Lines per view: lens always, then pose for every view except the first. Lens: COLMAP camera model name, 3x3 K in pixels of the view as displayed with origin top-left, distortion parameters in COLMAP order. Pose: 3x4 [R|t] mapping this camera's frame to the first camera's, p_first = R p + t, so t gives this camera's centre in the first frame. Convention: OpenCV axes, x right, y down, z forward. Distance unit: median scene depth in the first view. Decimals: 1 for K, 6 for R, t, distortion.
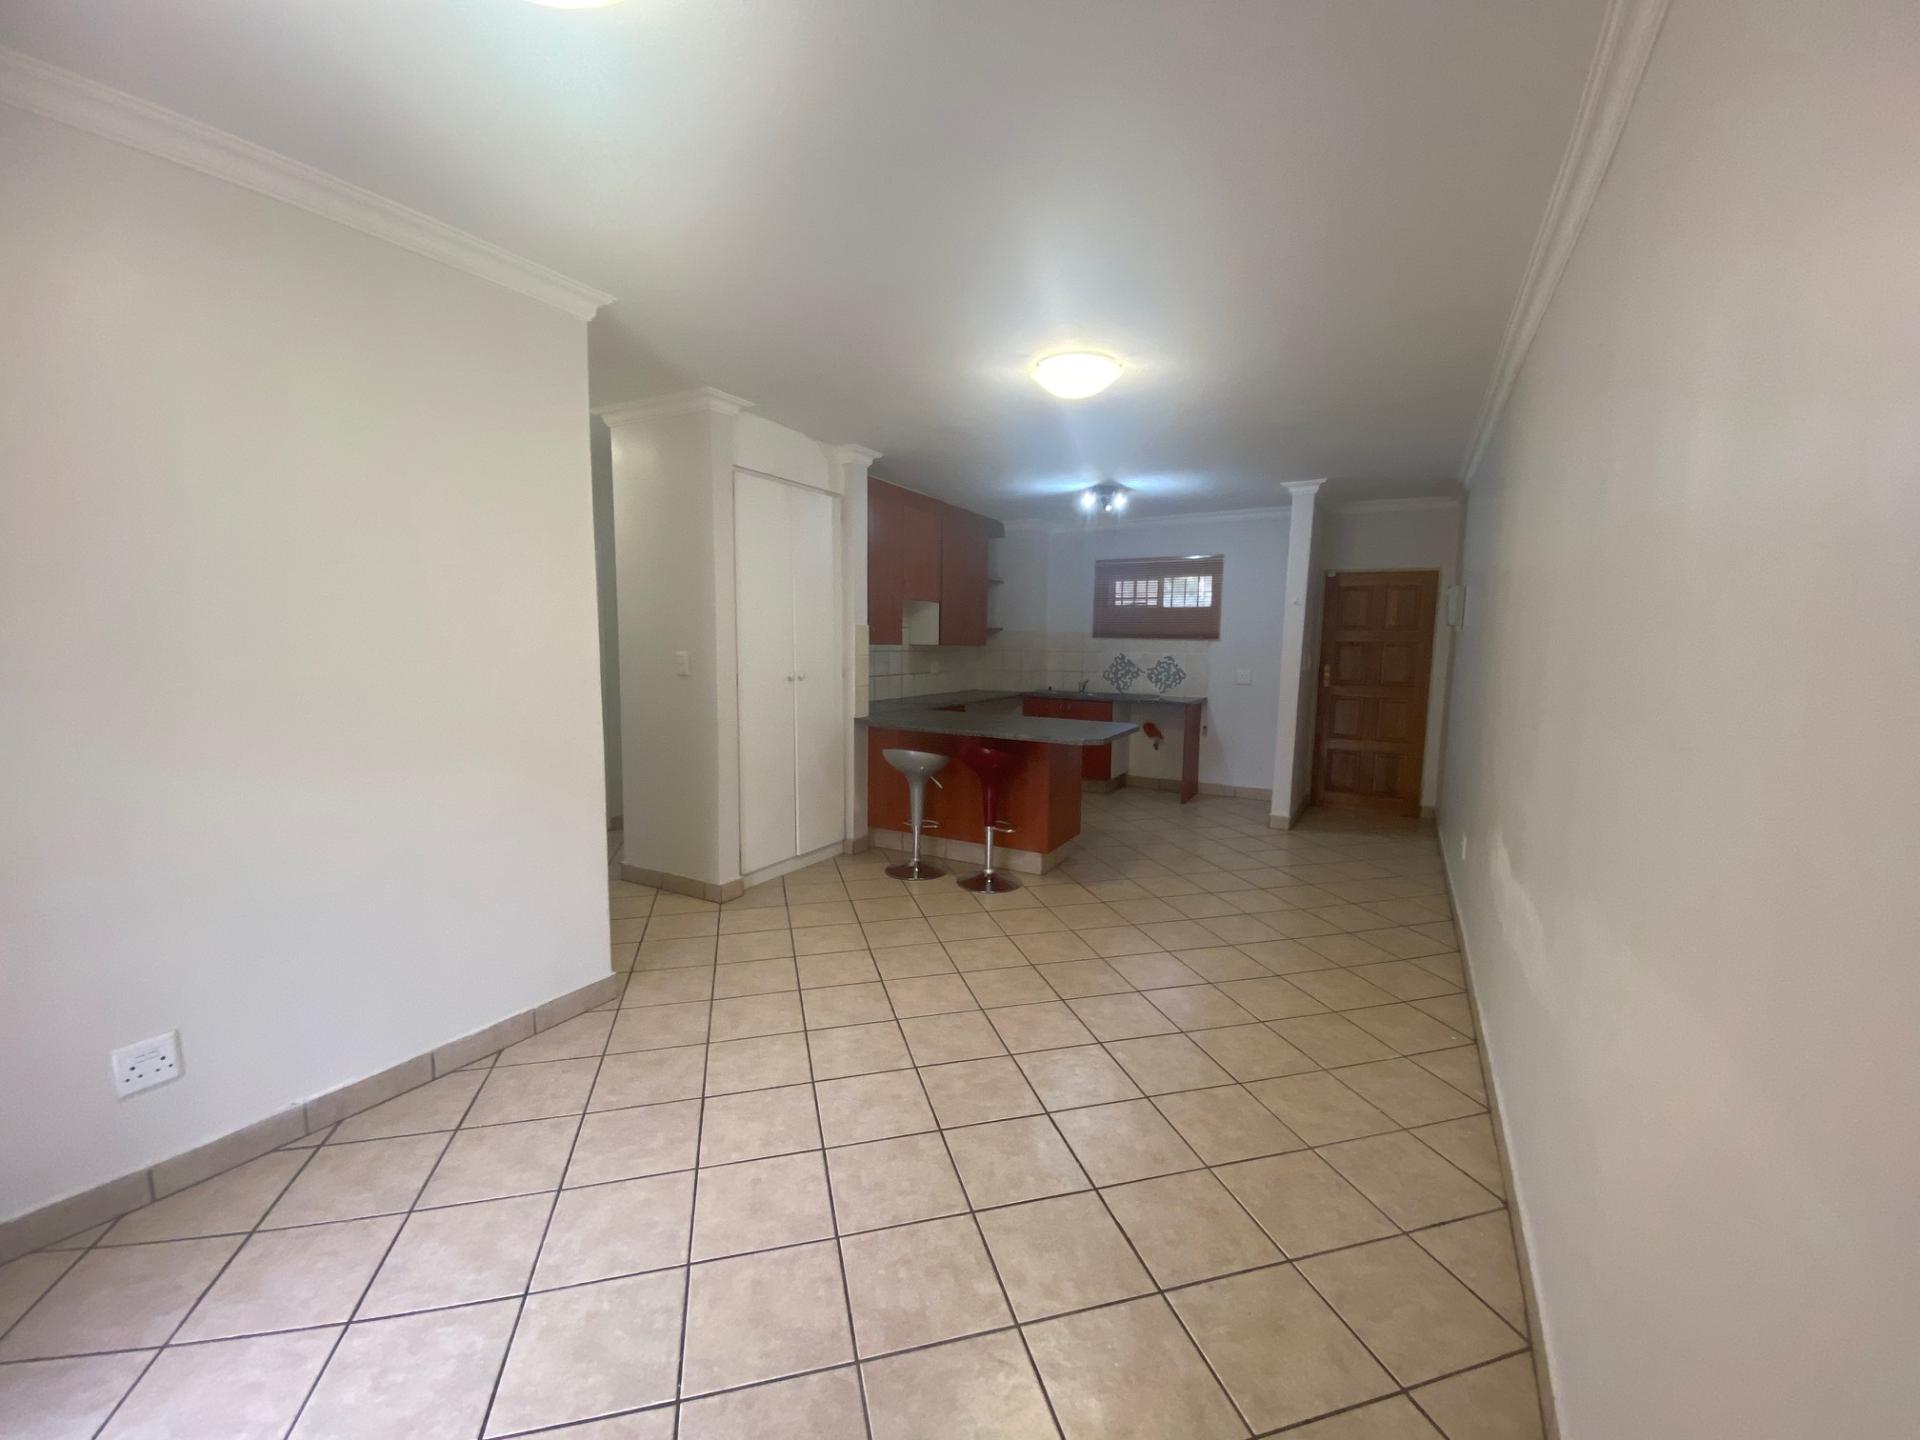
lens RADIAL K [[774.9, 0, 960.0], [0, 774.9, 720.0], [0, 0, 1]] dist [-0.001183, 0.000080]
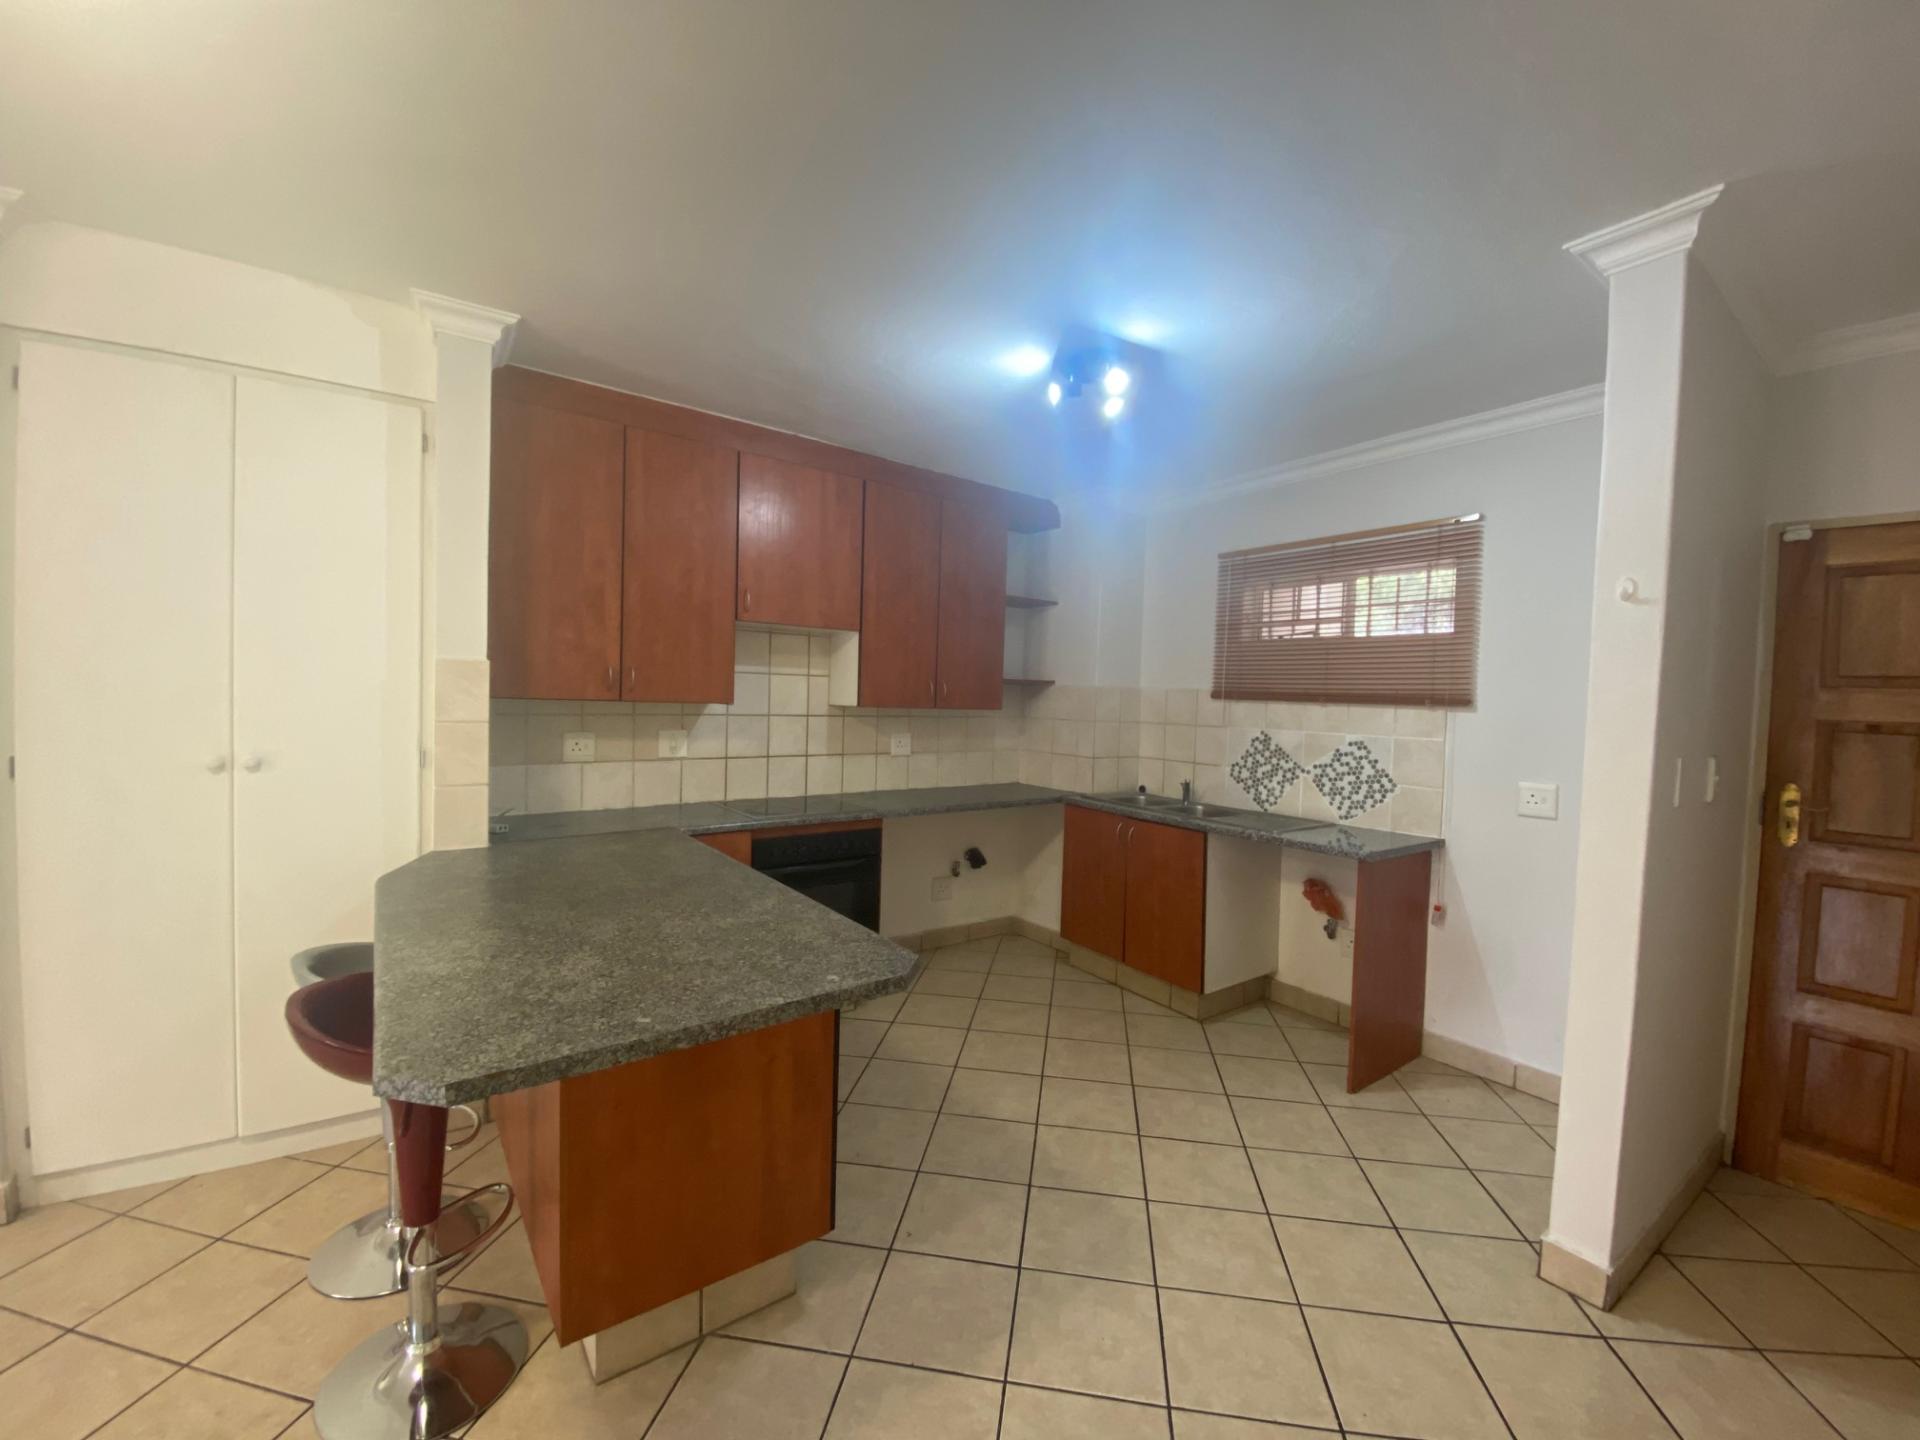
lens RADIAL K [[766.8, 0, 993.4], [0, 766.8, 710.6], [0, 0, 1]] dist [-0.000288, -0.014311]
pose [[0.909535, 0.024031, -0.414932, 0.262575], [-0.060614, 0.995323, -0.075221, -0.053050], [0.411184, 0.093567, 0.906738, 0.492794]]
